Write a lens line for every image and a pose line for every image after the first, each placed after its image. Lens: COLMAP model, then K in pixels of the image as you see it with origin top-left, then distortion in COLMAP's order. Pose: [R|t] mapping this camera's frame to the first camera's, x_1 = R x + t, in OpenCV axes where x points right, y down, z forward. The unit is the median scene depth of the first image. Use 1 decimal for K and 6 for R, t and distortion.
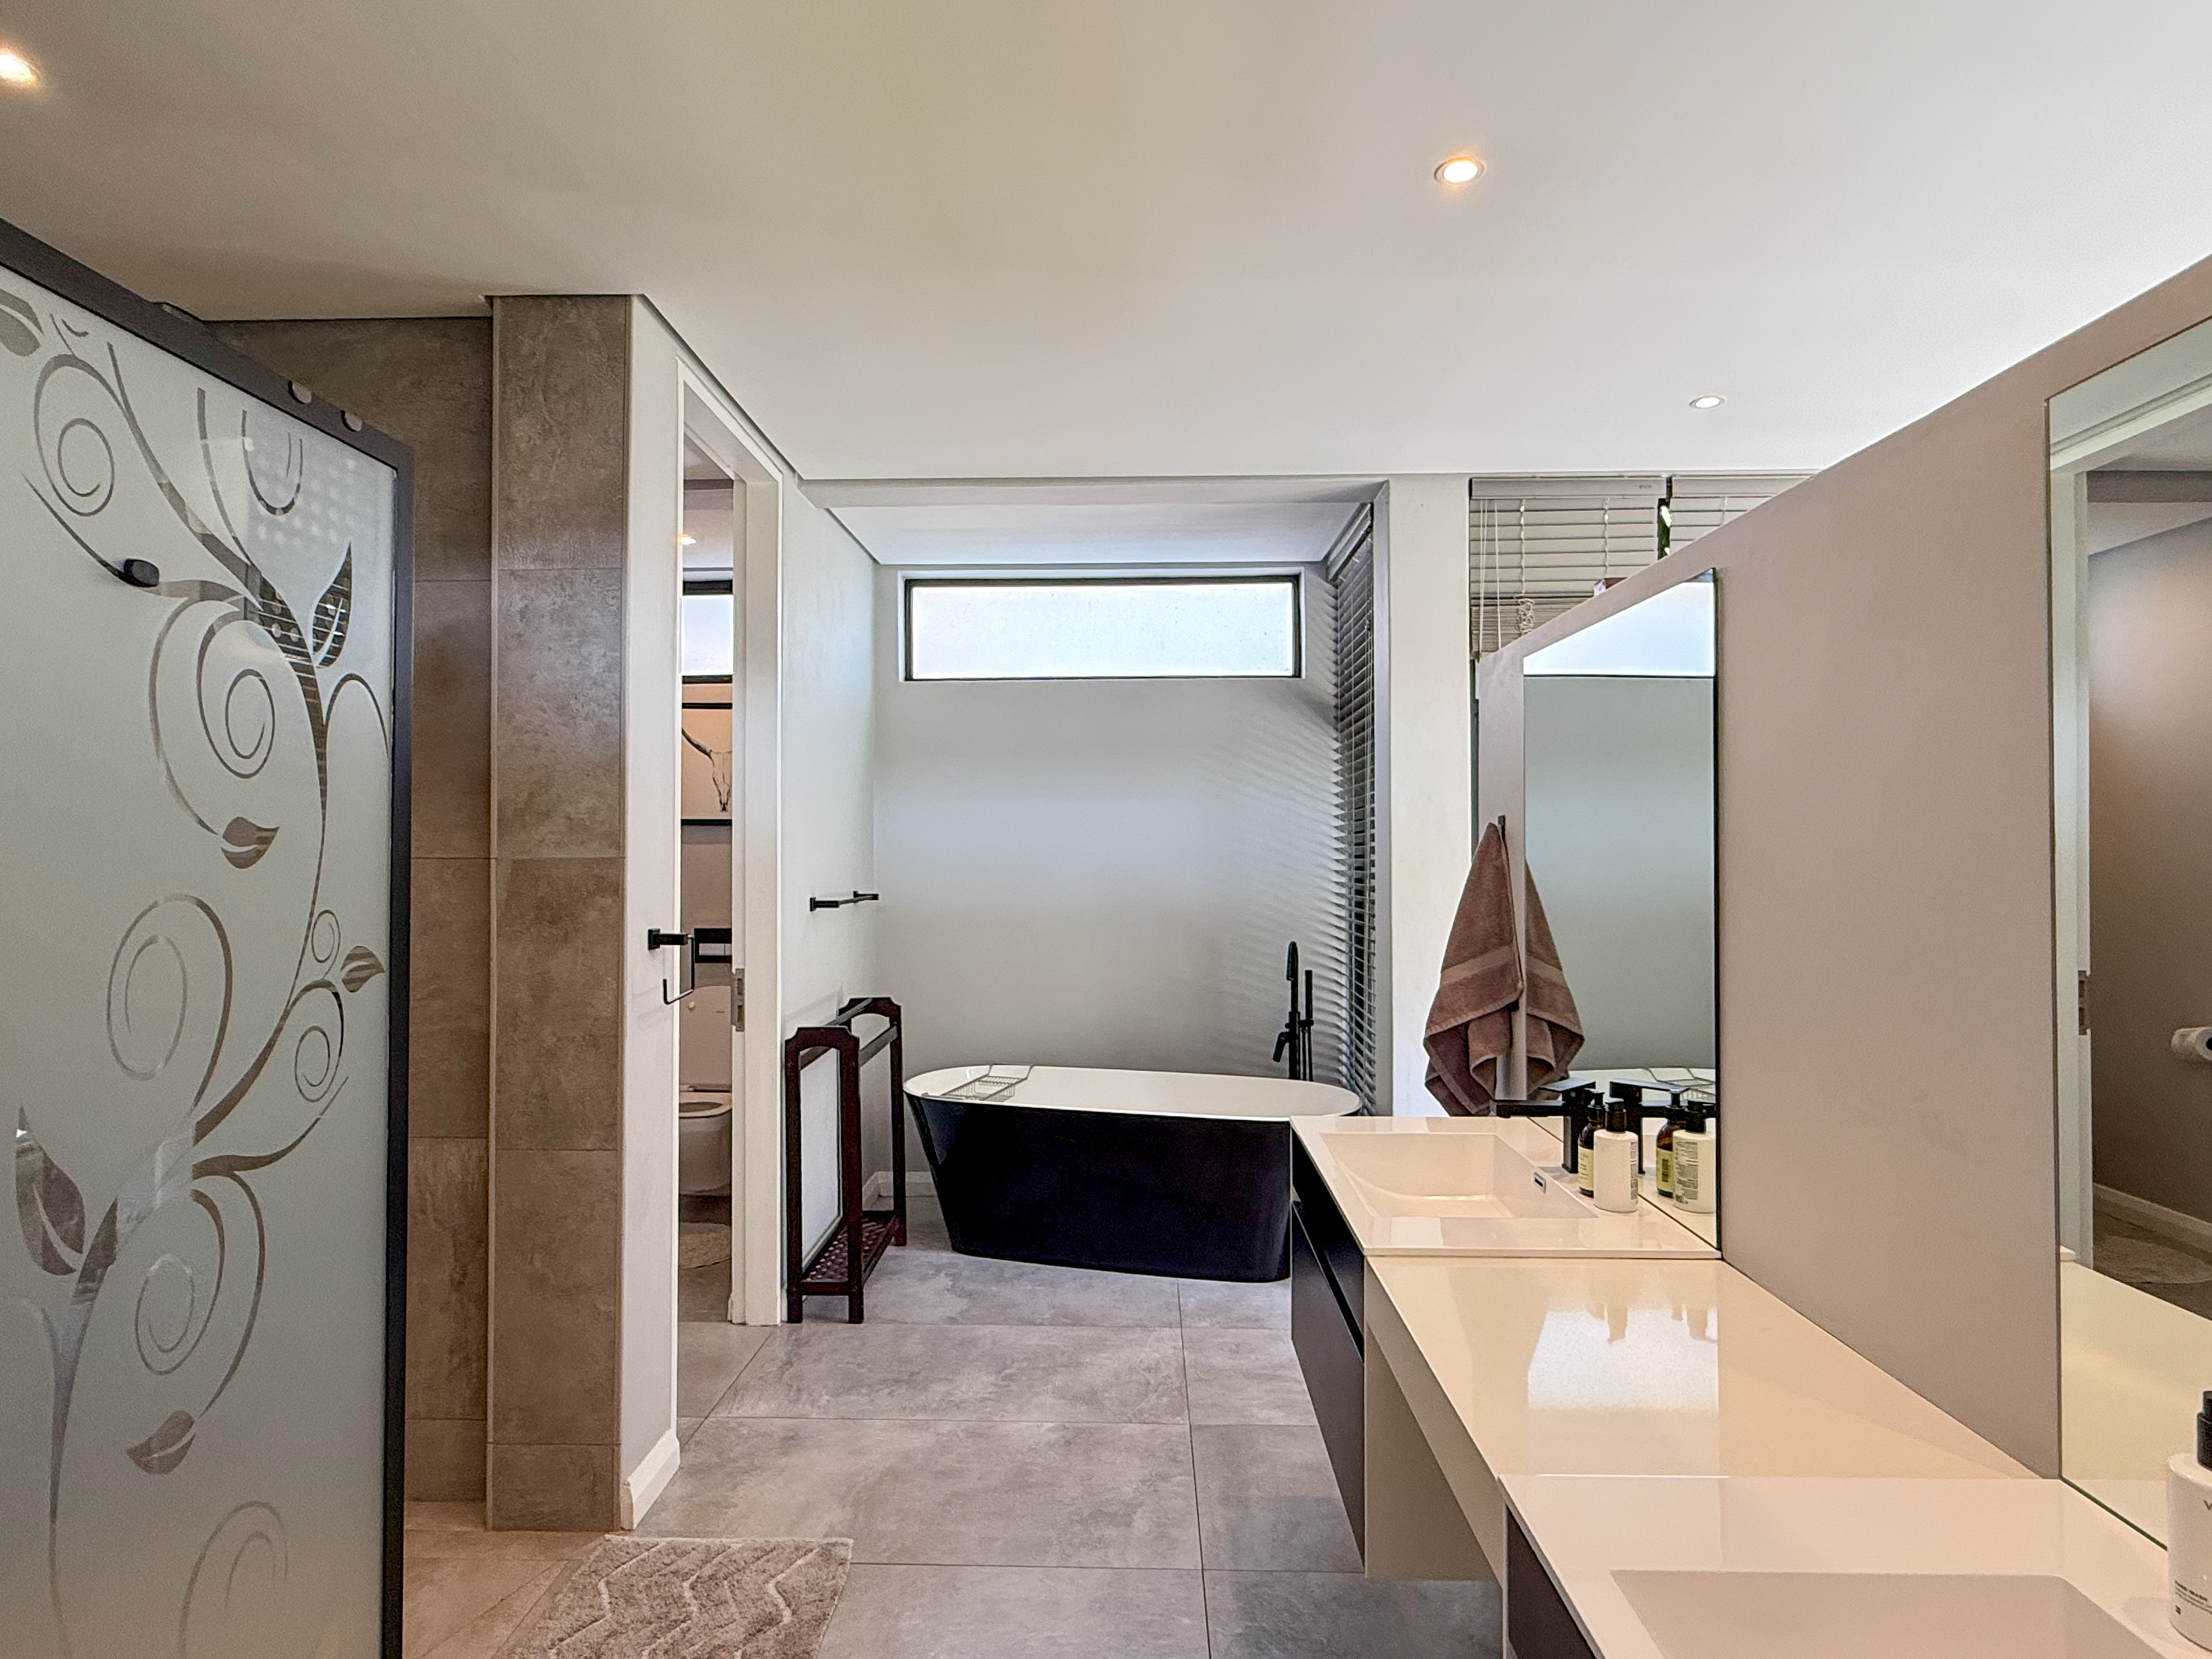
lens RADIAL K [[1214.9, 0, 1105.9], [0, 1214.9, 832.6], [0, 0, 1]] dist [0.003327, 0.001565]
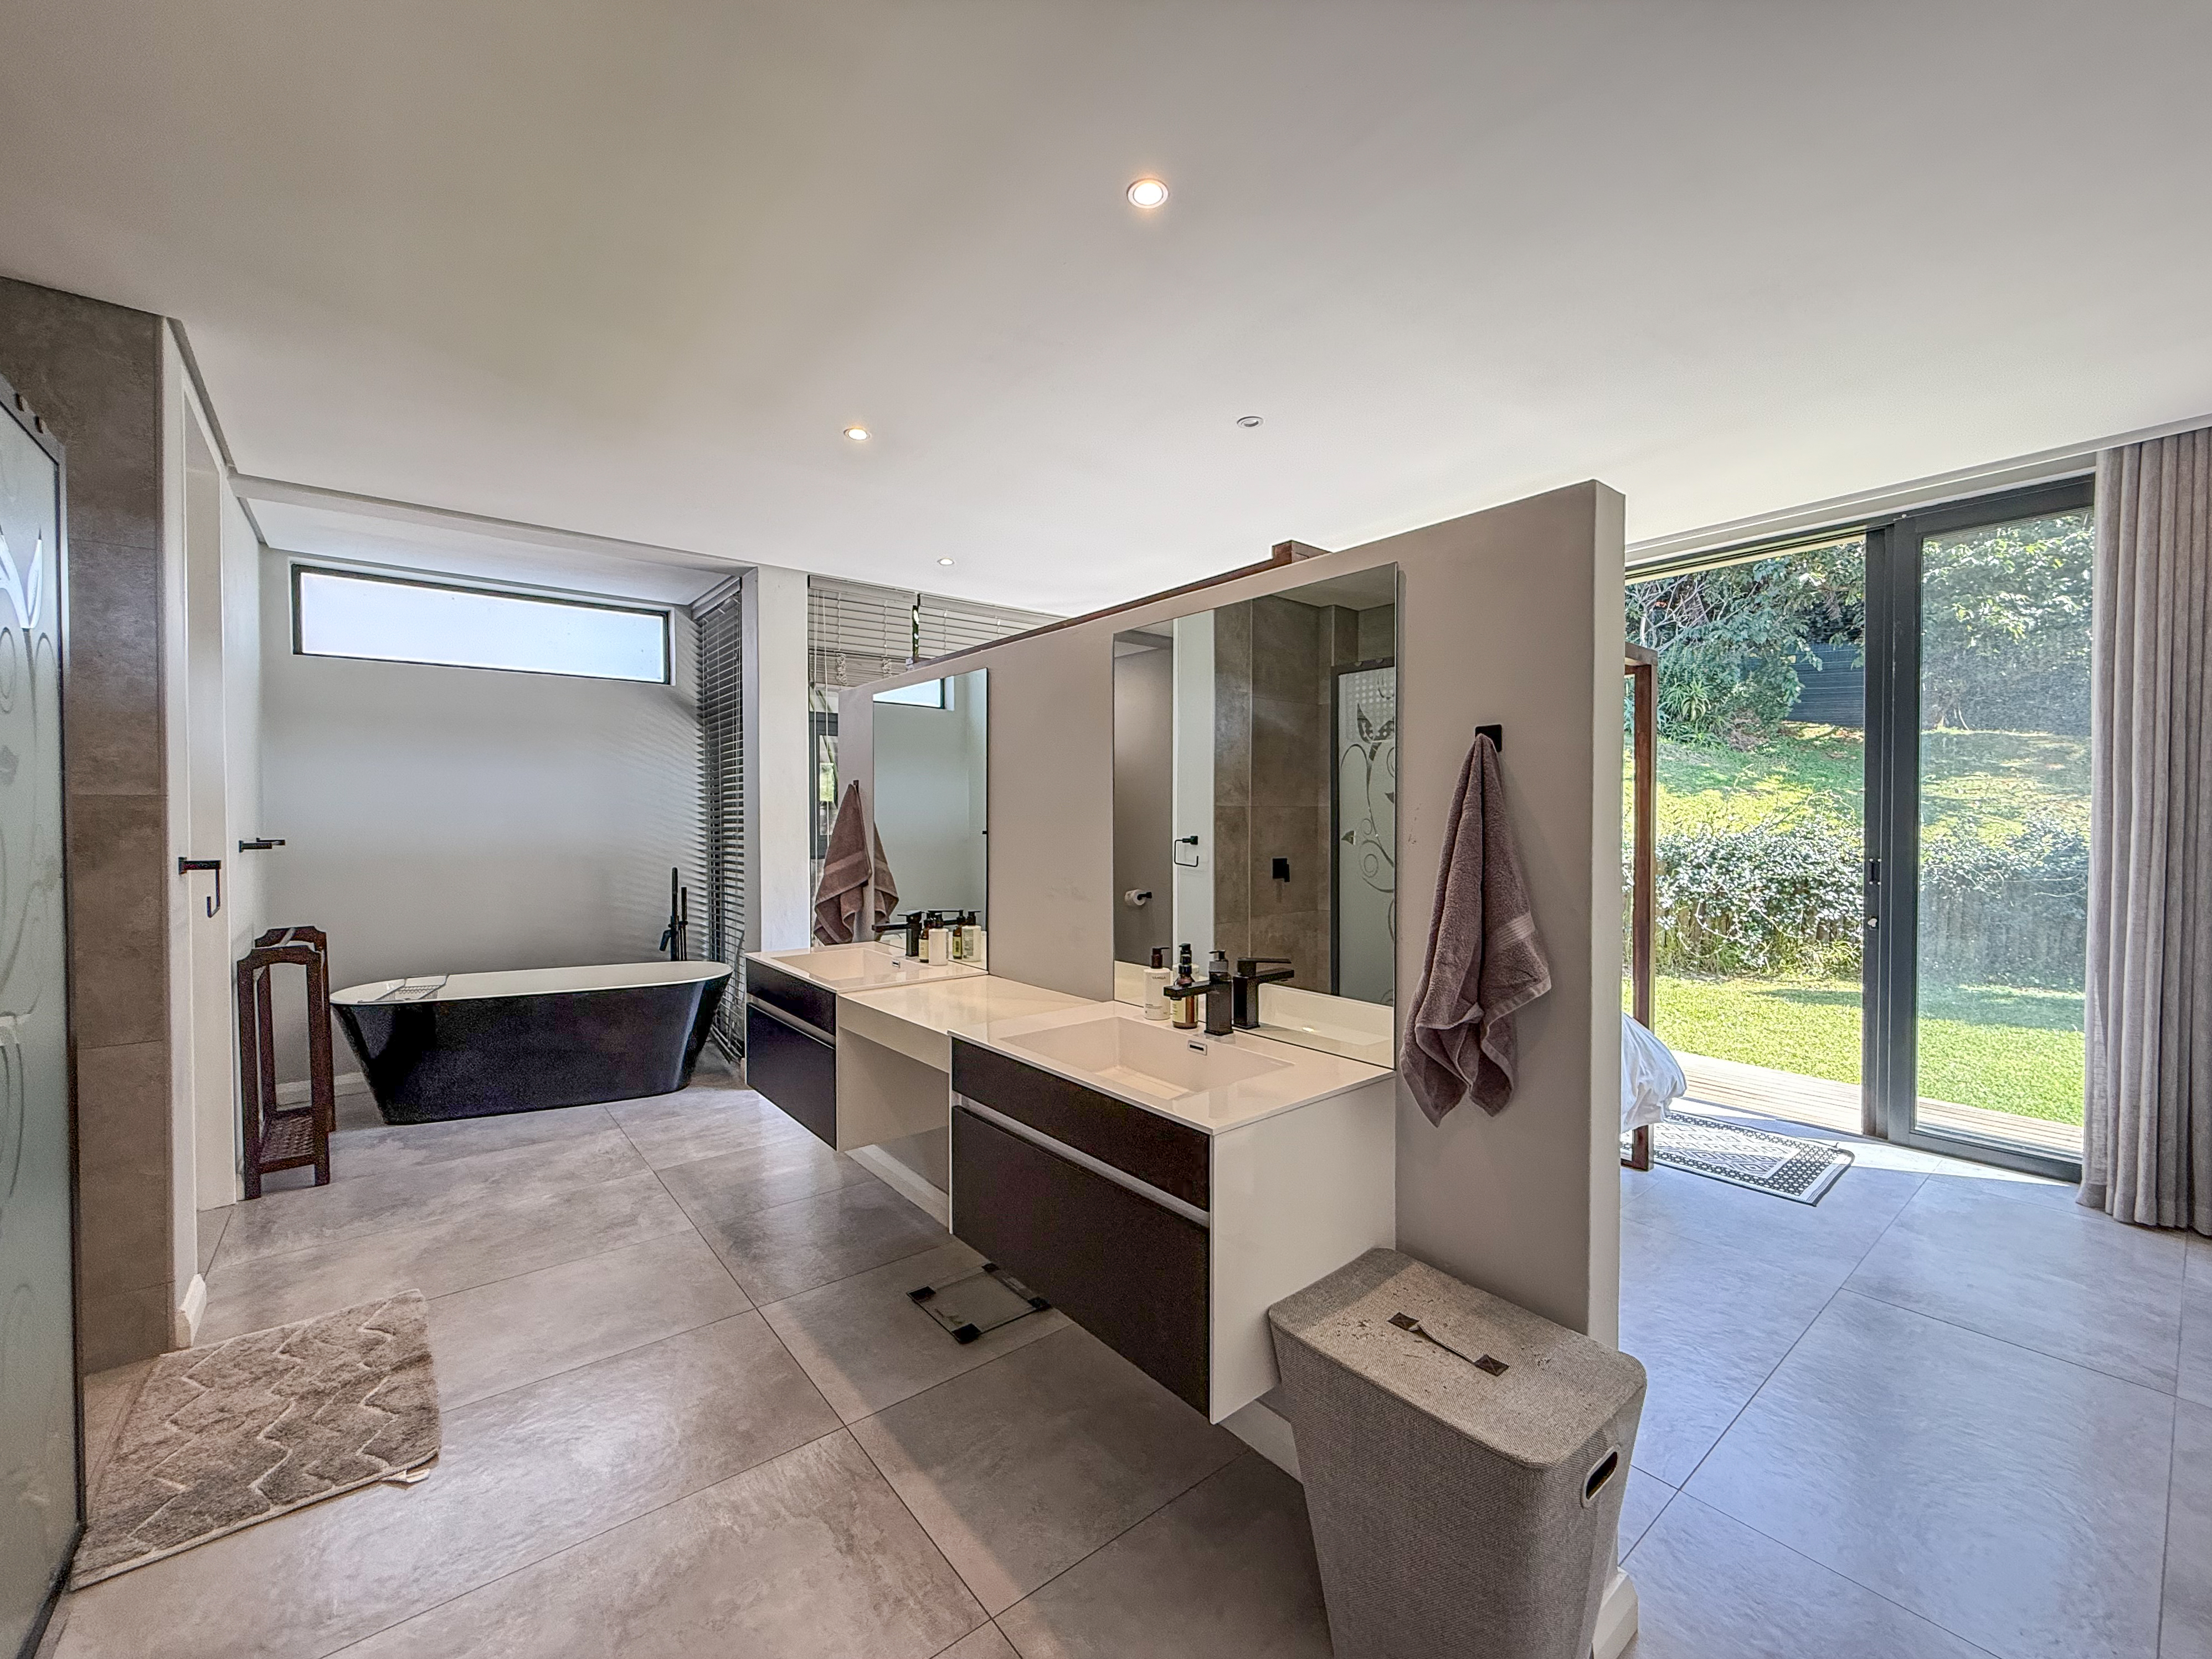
lens RADIAL K [[886.2, 0, 1090.2], [0, 886.2, 824.3], [0, 0, 1]] dist [-0.002315, -0.000026]
pose [[0.771977, -0.004778, 0.635633, -0.170806], [-0.009394, 0.999777, 0.018924, 0.016603], [-0.635581, -0.020580, 0.771760, -0.167121]]
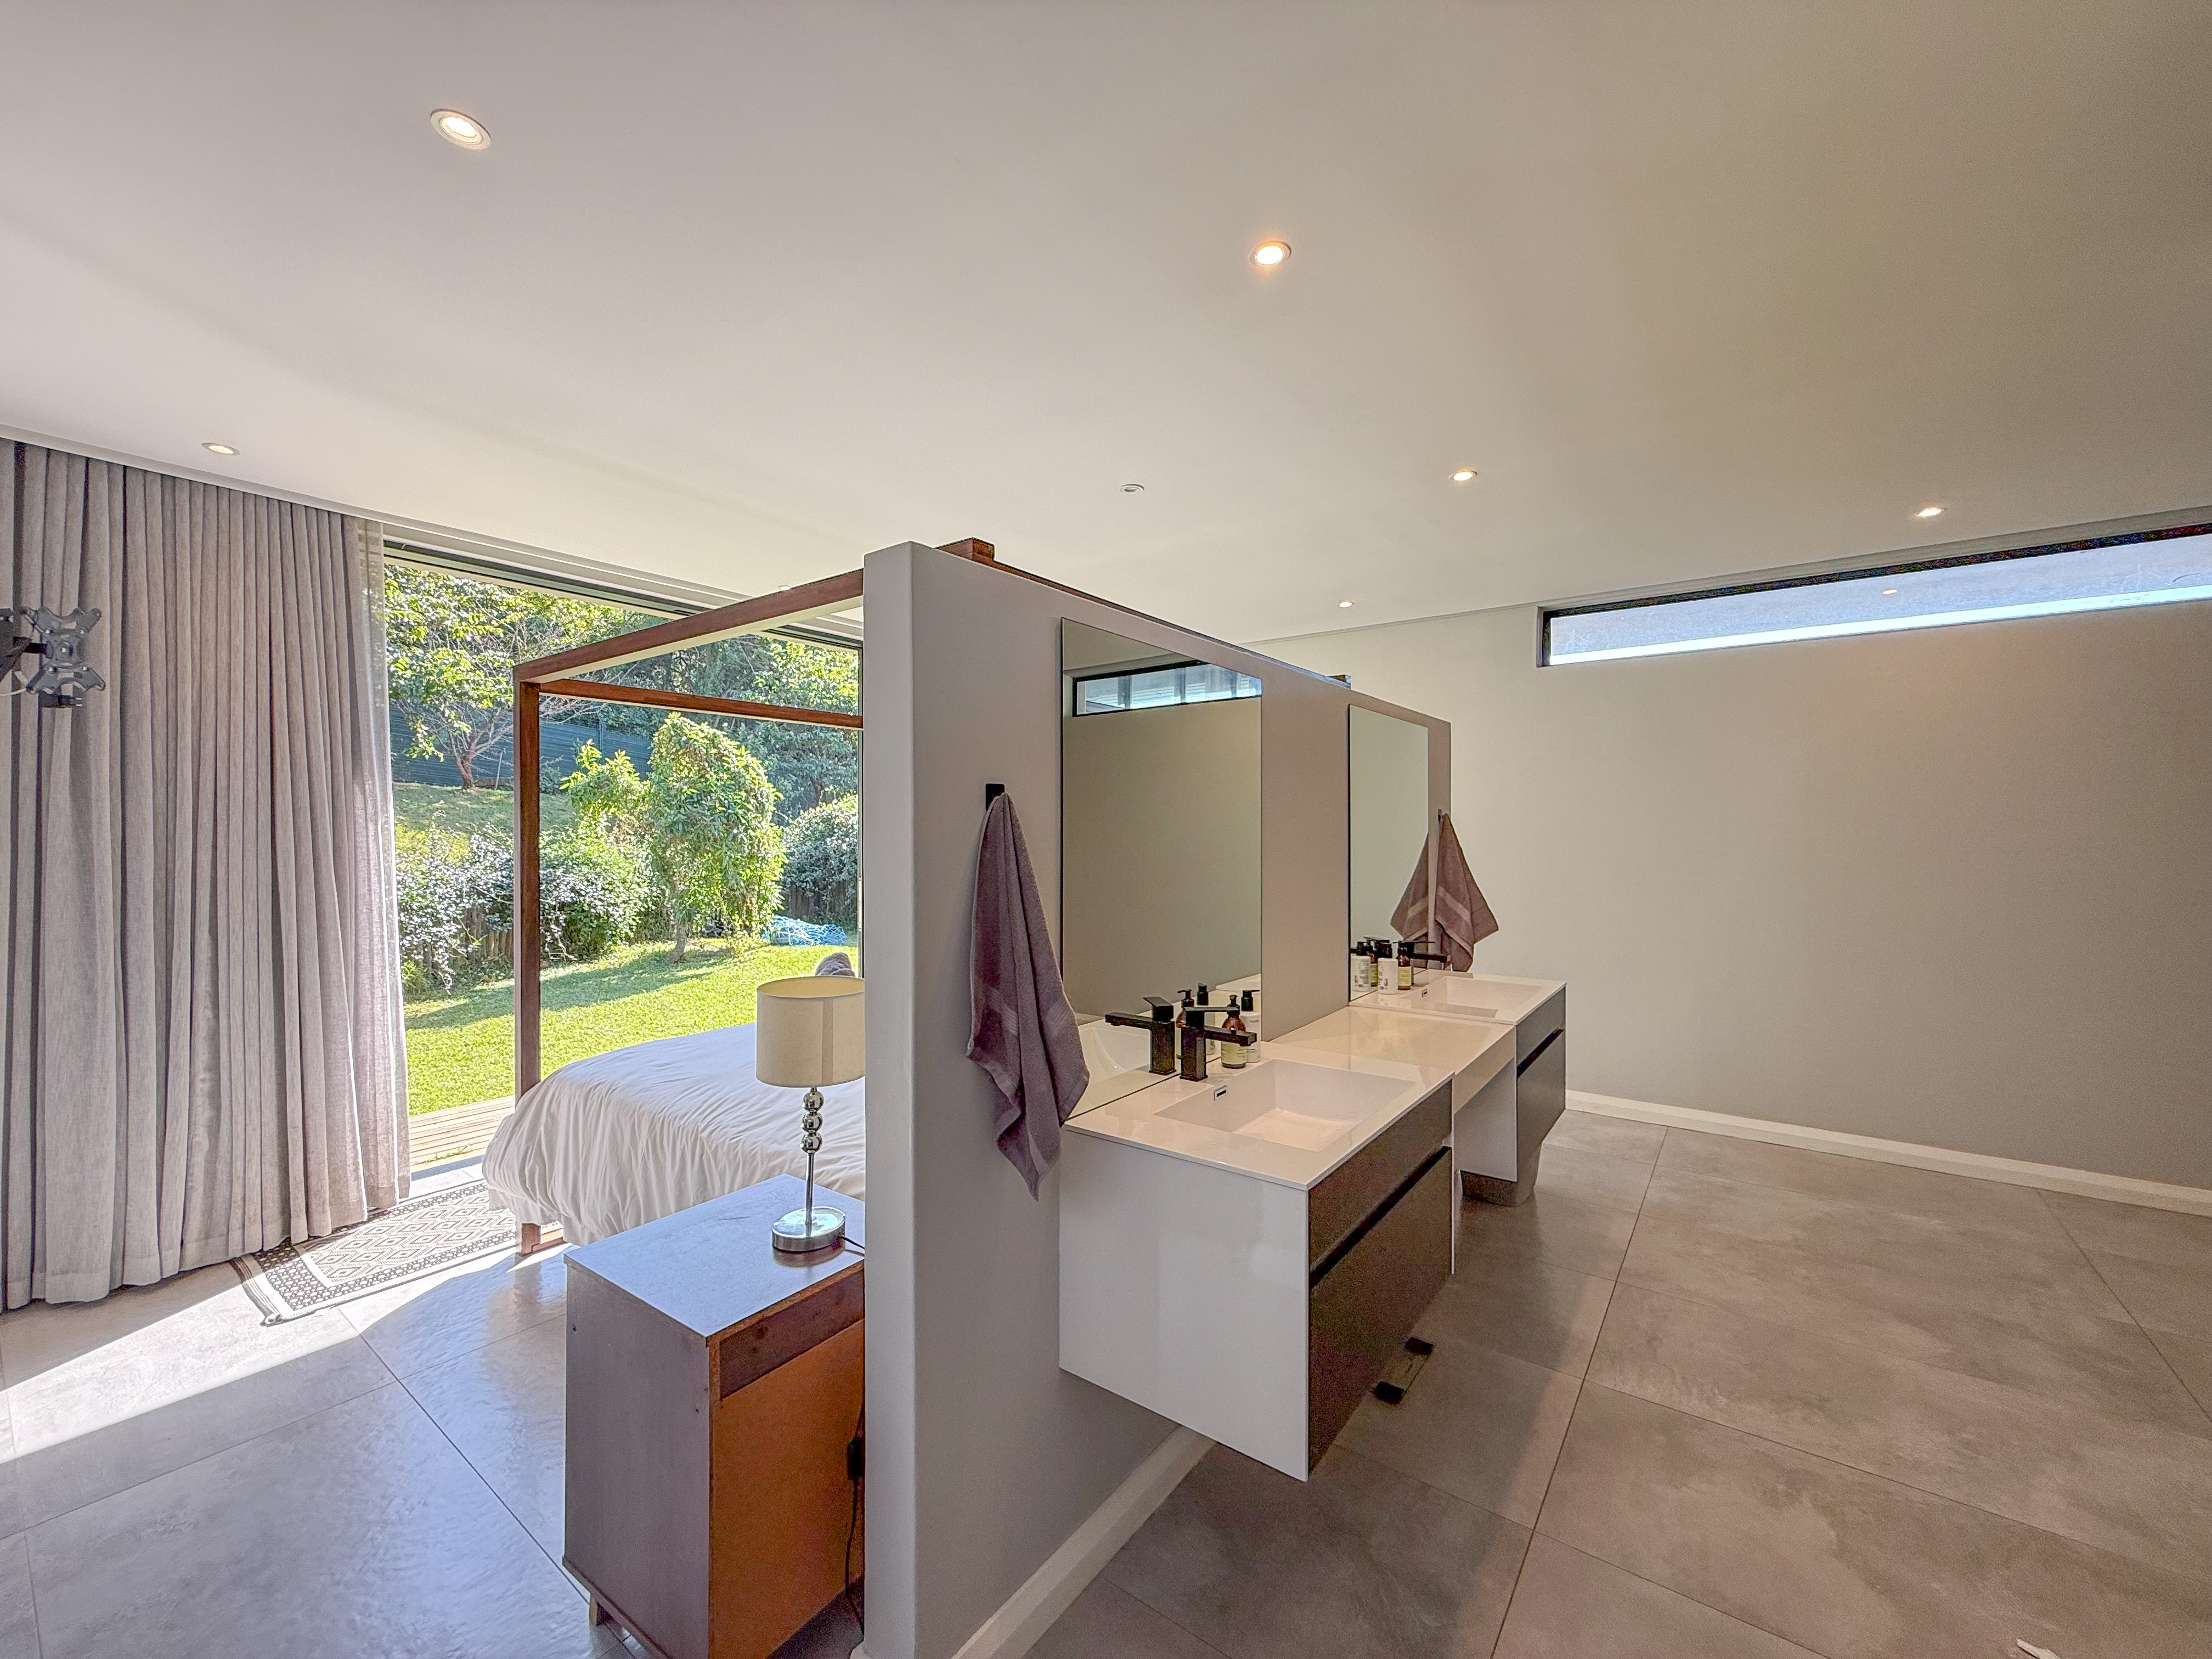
lens RADIAL K [[886.1, 0, 1103.2], [0, 886.1, 829.9], [0, 0, 1]] dist [-0.002315, -0.000026]
pose [[-0.813048, -0.001661, 0.582194, -0.036152], [-0.007323, 0.999946, -0.007374, 0.010096], [-0.582150, -0.010259, -0.813016, 1.019636]]
